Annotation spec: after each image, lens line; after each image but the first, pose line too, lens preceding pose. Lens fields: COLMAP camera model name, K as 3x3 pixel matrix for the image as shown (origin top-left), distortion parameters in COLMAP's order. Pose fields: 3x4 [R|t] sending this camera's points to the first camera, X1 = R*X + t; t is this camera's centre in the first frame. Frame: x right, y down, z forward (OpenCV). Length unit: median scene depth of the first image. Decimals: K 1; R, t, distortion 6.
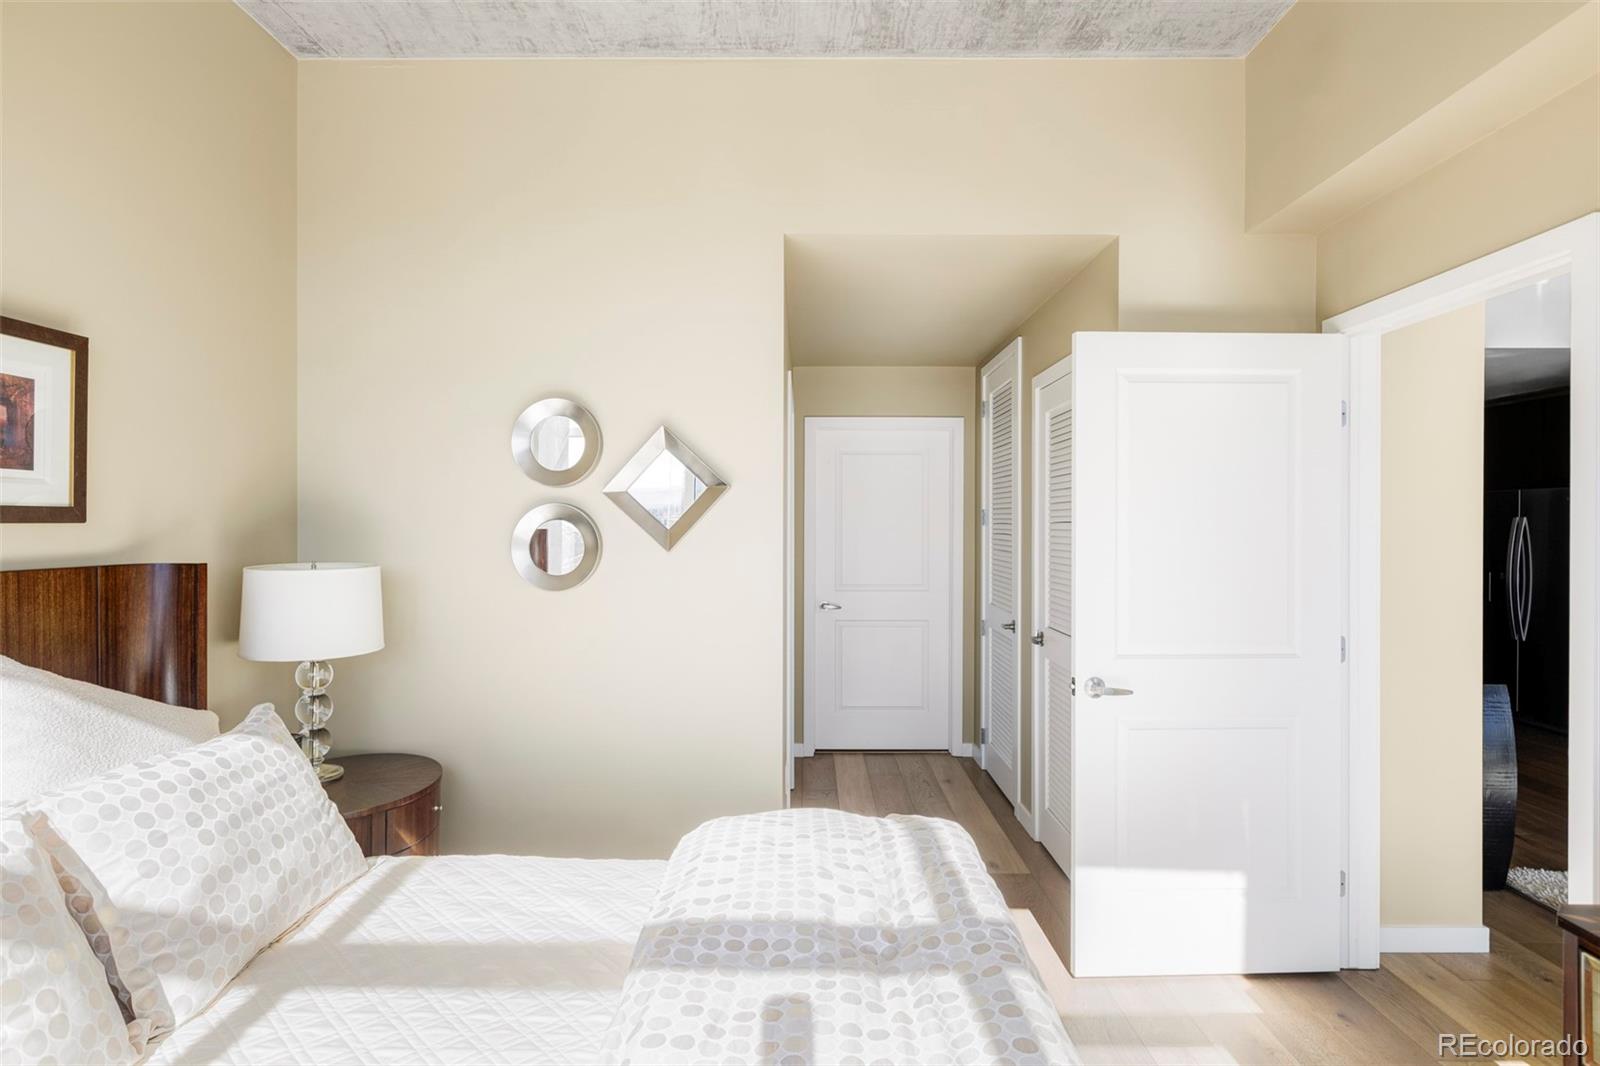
lens RADIAL K [[901.5, 0, 803.1], [0, 901.5, 524.3], [0, 0, 1]] dist [0.000356, -0.000315]
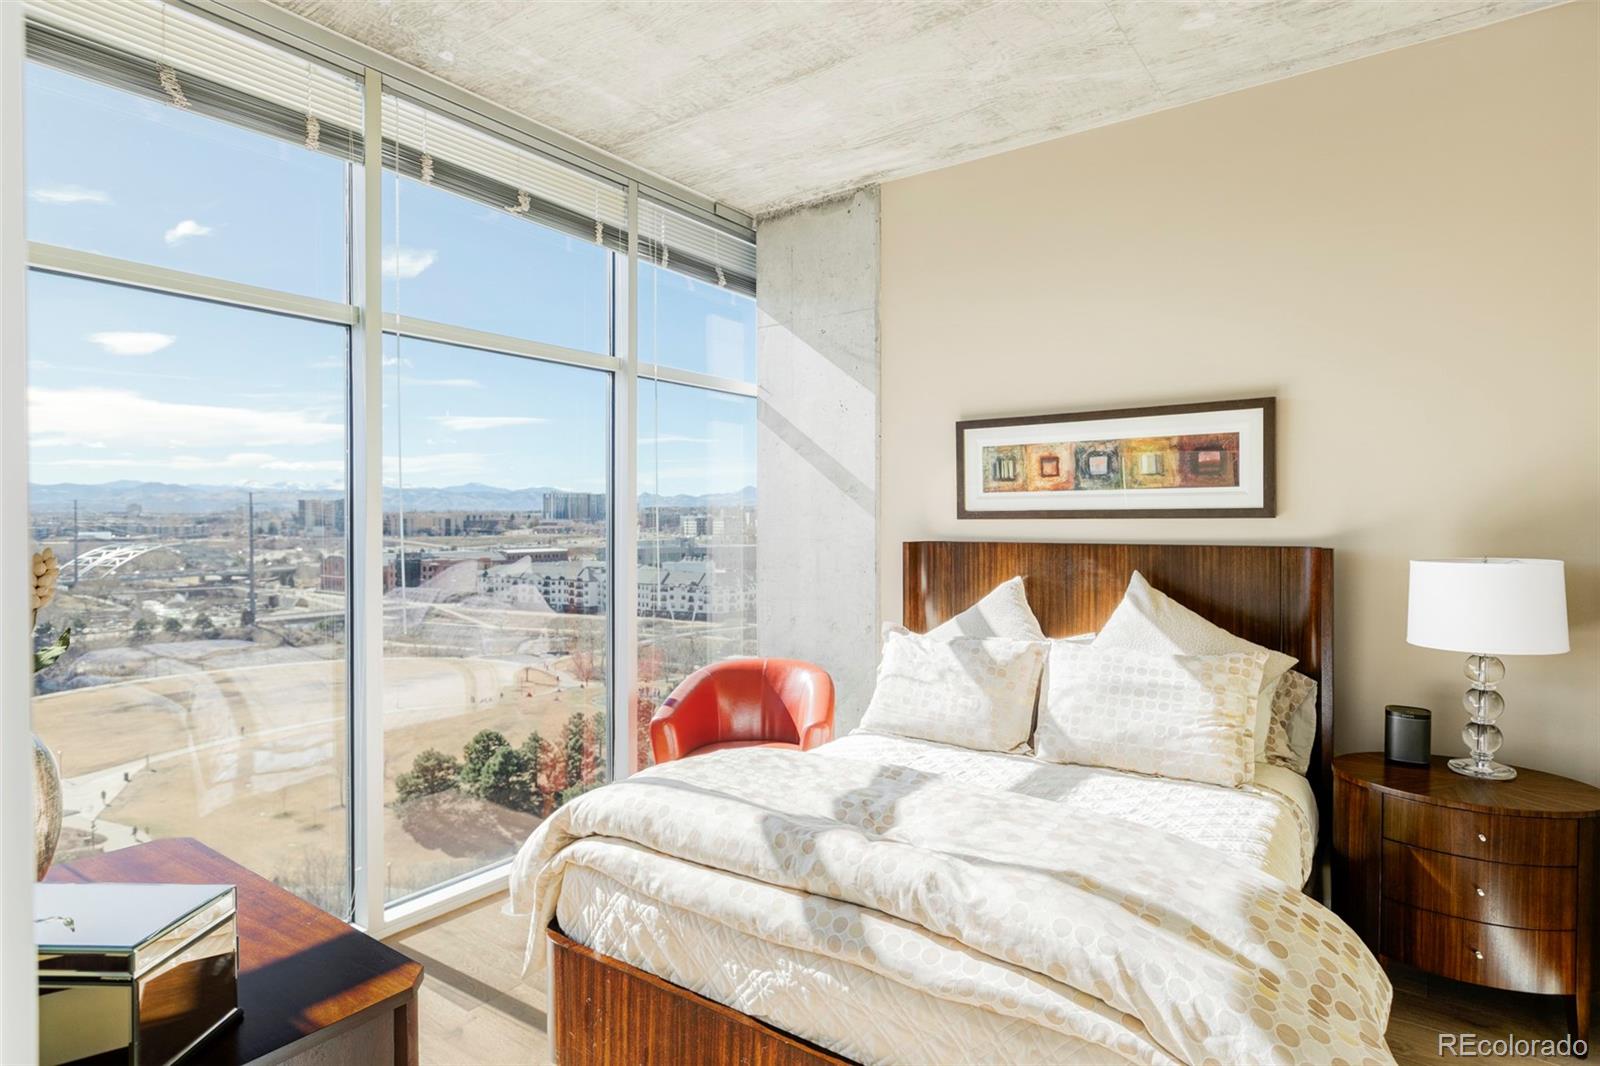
lens RADIAL K [[901.5, 0, 803.1], [0, 901.5, 524.3], [0, 0, 1]] dist [0.000356, -0.000315]
pose [[-0.579725, 0.001767, -0.814810, 0.958409], [0.000308, 0.999998, 0.001949, 0.006263], [0.814812, 0.000879, -0.579725, 1.288556]]
